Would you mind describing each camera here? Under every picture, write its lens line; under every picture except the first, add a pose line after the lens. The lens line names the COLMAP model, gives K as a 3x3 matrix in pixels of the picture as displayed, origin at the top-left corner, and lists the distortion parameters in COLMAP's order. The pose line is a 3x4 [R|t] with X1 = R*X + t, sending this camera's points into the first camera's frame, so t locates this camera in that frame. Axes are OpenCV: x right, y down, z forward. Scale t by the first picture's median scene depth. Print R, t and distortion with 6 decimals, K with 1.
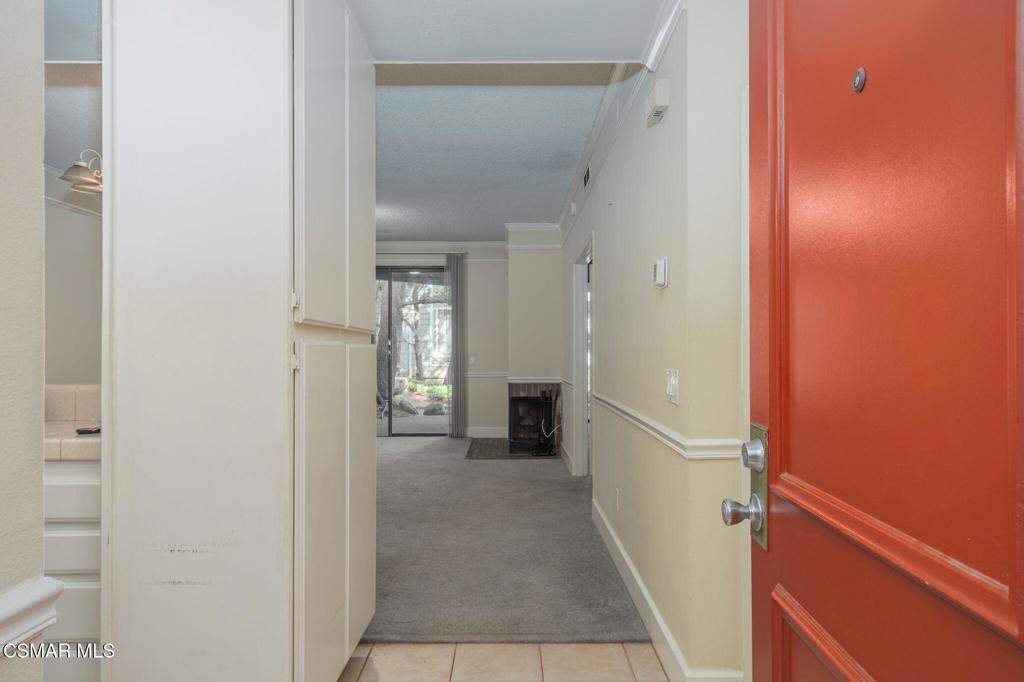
lens RADIAL K [[812.5, 0, 512.0], [0, 812.5, 341.0], [0, 0, 1]] dist [0.000627, 0.000135]
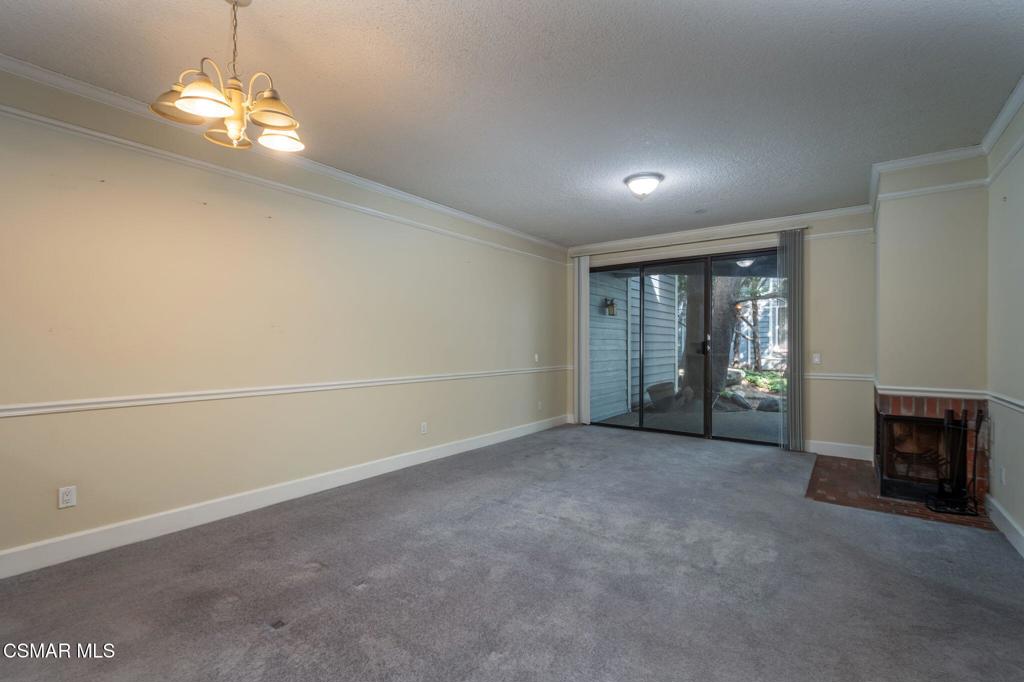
lens RADIAL K [[462.5, 0, 512.0], [0, 462.5, 341.0], [0, 0, 1]] dist [0.001662, 0.000262]
pose [[0.809954, 0.001100, -0.586492, -0.024837], [0.001352, 0.999992, 0.003742, 0.004388], [0.586492, -0.003824, 0.809946, 0.468120]]
